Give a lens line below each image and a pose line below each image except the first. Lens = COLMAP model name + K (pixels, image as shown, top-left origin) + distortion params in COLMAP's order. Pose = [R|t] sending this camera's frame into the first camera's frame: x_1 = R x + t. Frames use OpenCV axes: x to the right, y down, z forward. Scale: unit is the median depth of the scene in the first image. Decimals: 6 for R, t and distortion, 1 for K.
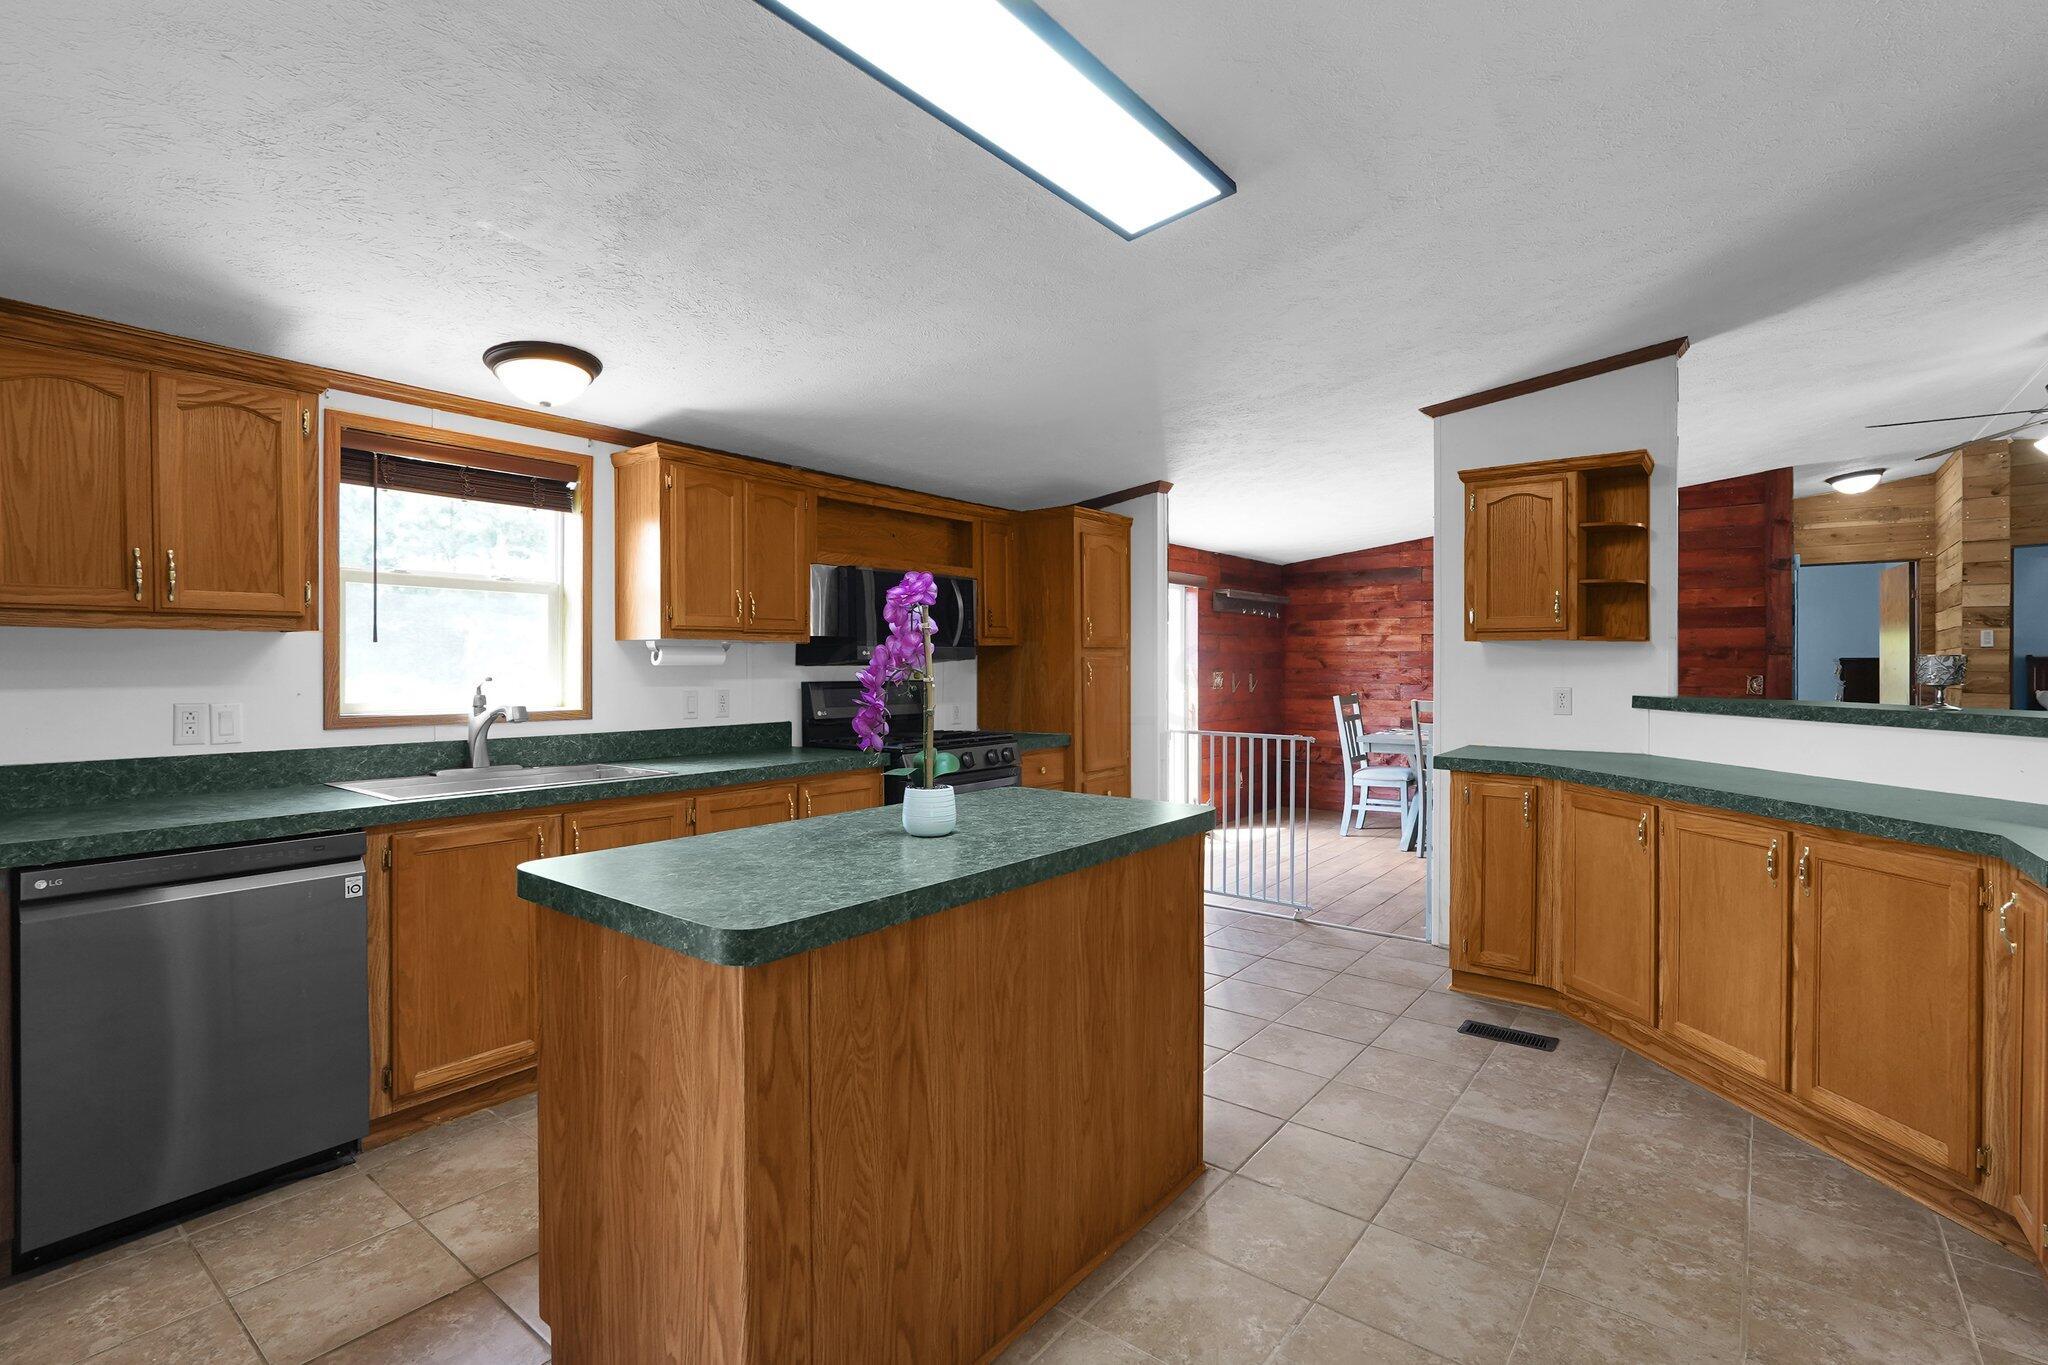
lens RADIAL K [[951.7, 0, 1009.4], [0, 951.7, 675.5], [0, 0, 1]] dist [-0.001962, 0.003312]
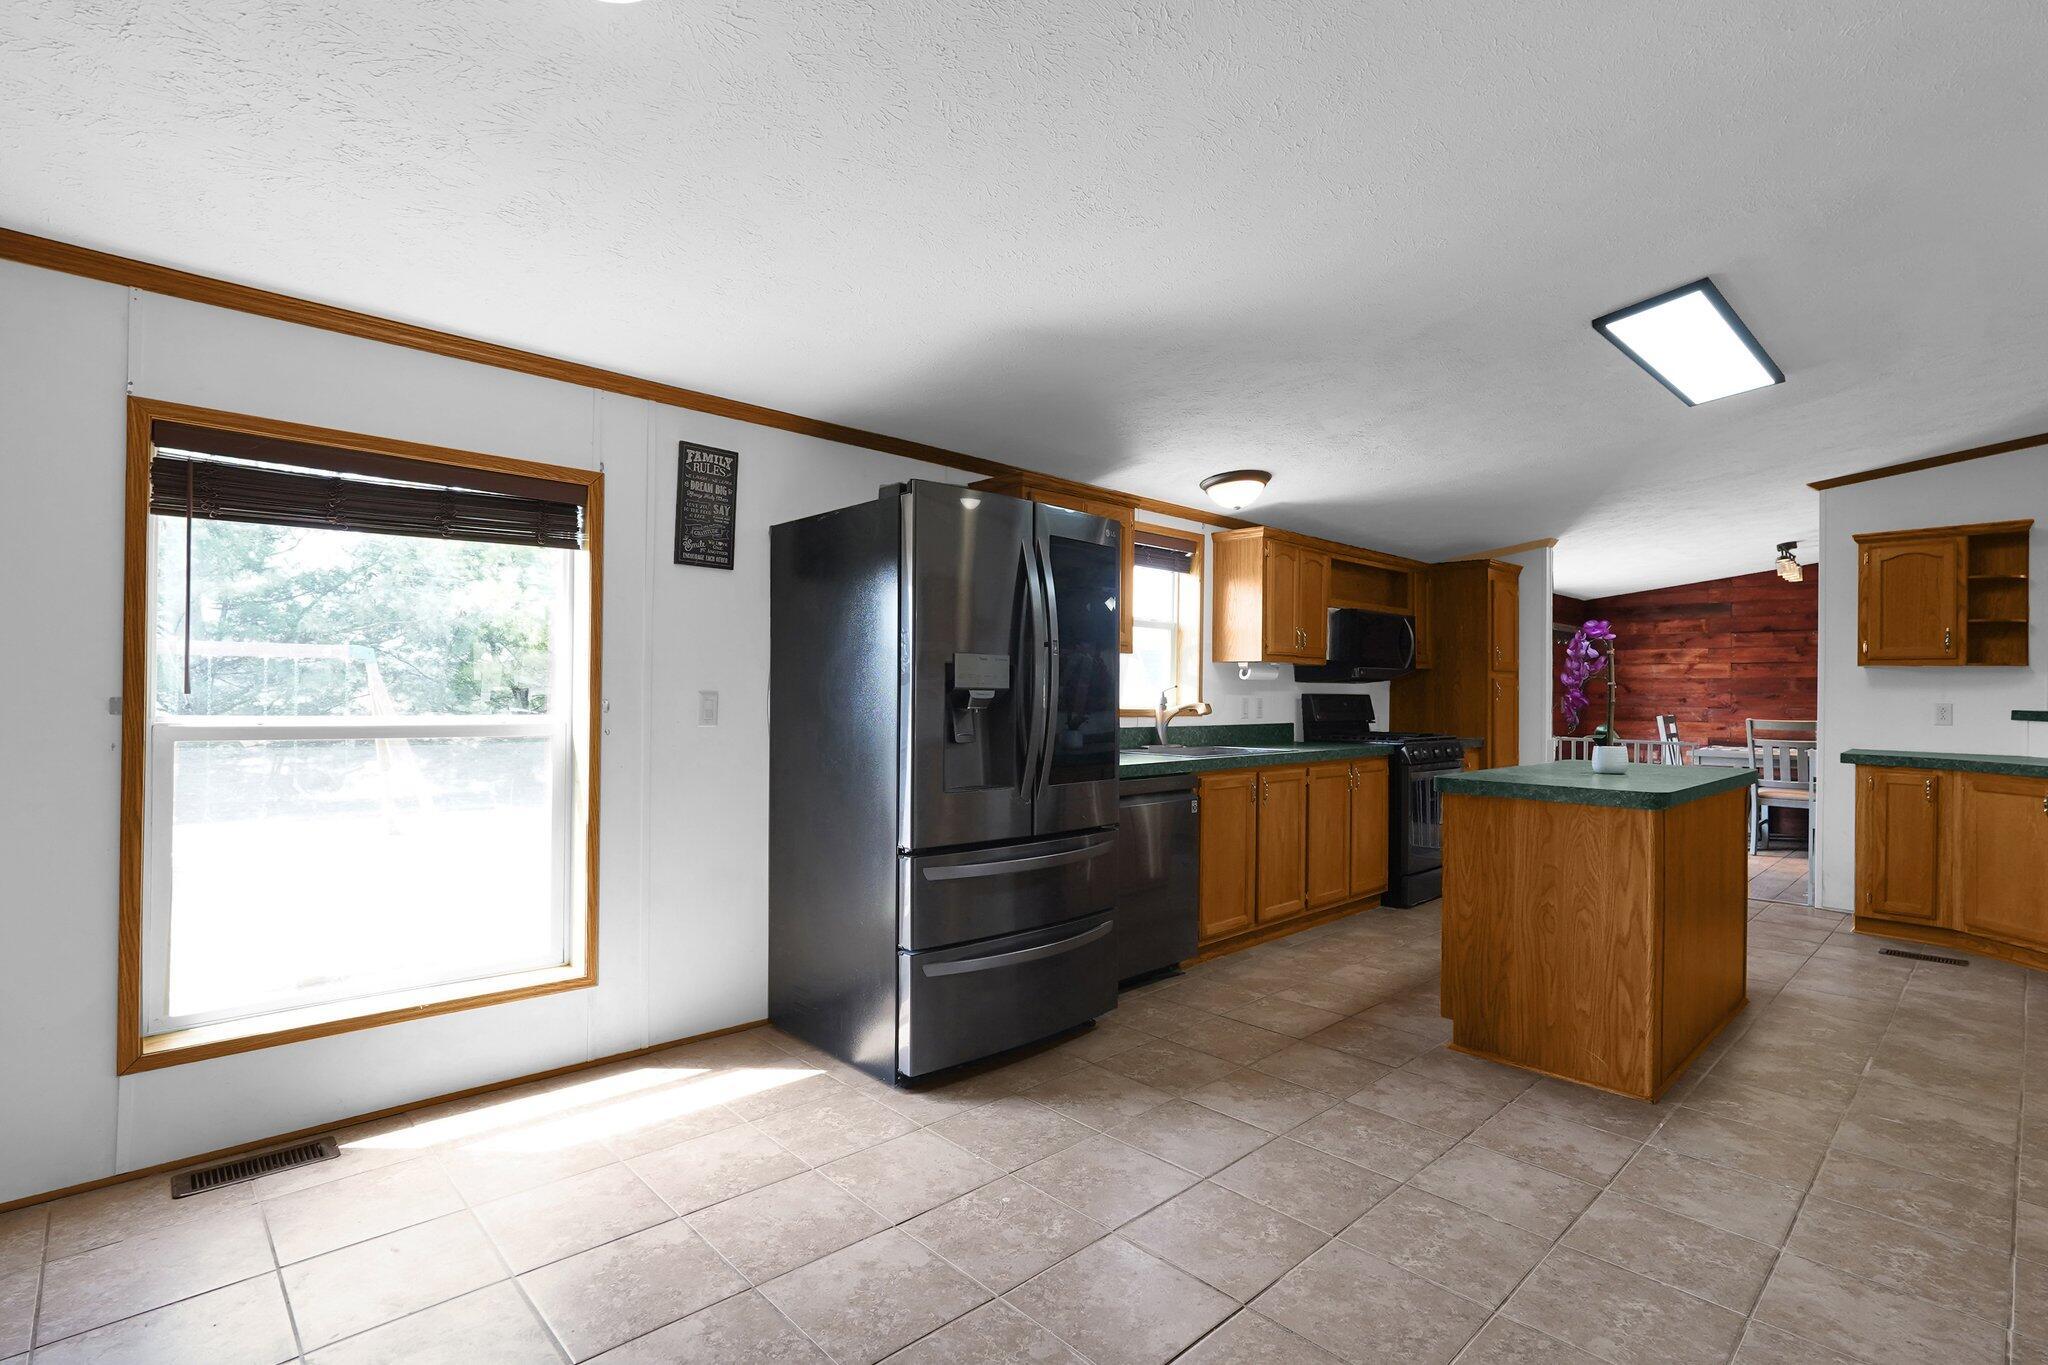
lens RADIAL K [[951.7, 0, 1026.8], [0, 951.7, 692.6], [0, 0, 1]] dist [-0.001962, 0.003312]
pose [[0.990517, 0.010153, -0.137013, -0.496580], [-0.011822, 0.999865, -0.011373, 0.029516], [0.136879, 0.012885, 0.990504, -0.465069]]
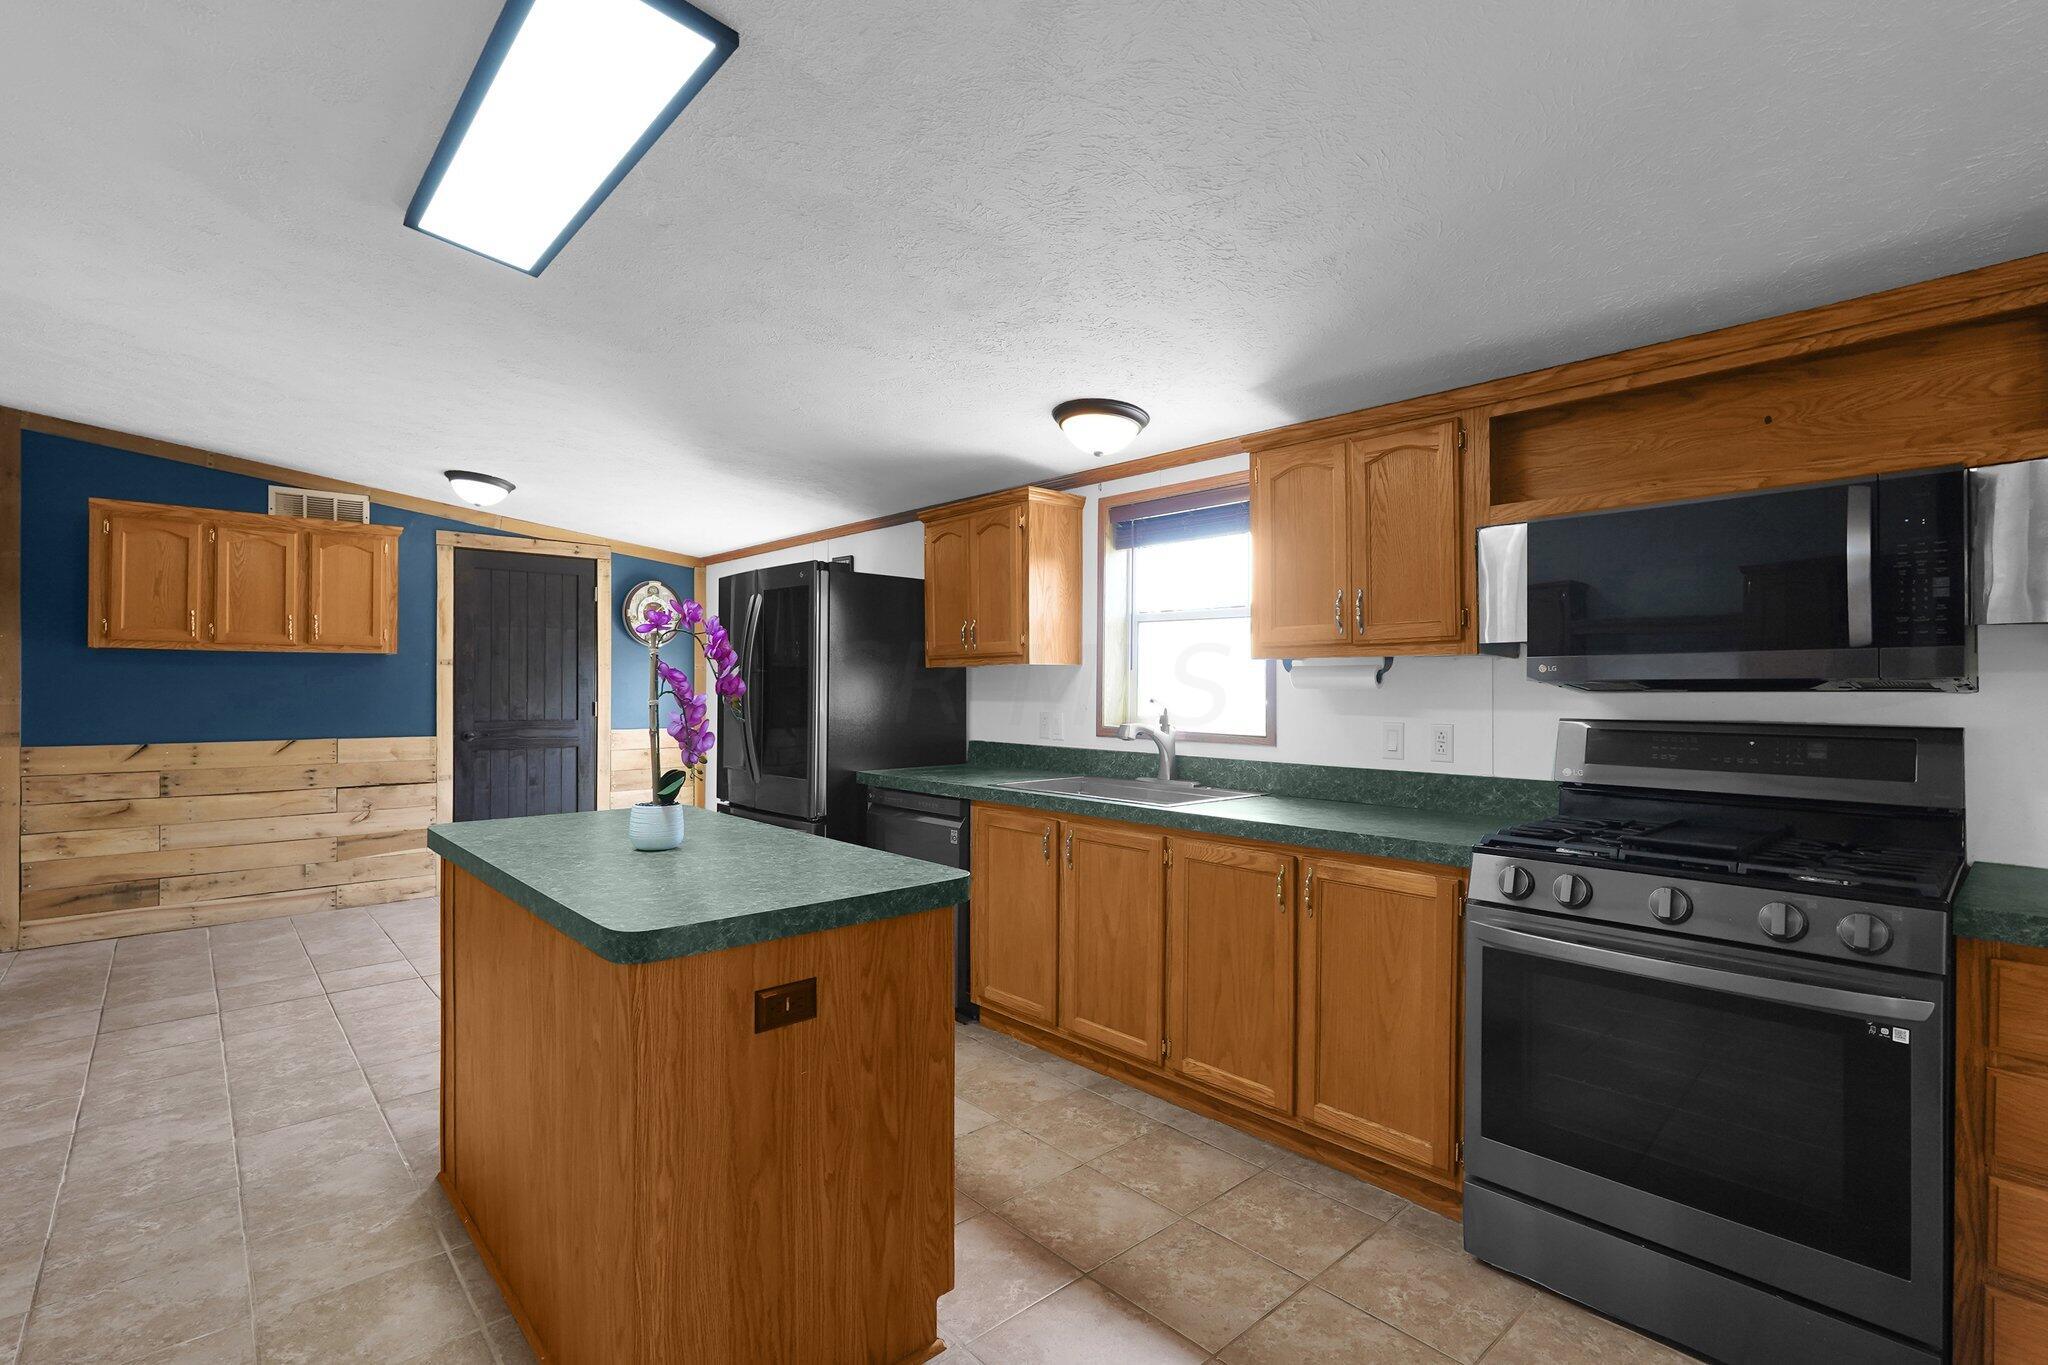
lens RADIAL K [[951.7, 0, 1024.6], [0, 951.7, 673.4], [0, 0, 1]] dist [-0.001962, 0.003312]
pose [[-0.168268, -0.015529, -0.985619, 0.512396], [-0.011504, 0.999839, -0.013789, -0.010317], [0.985674, 0.009019, -0.168420, 0.897292]]
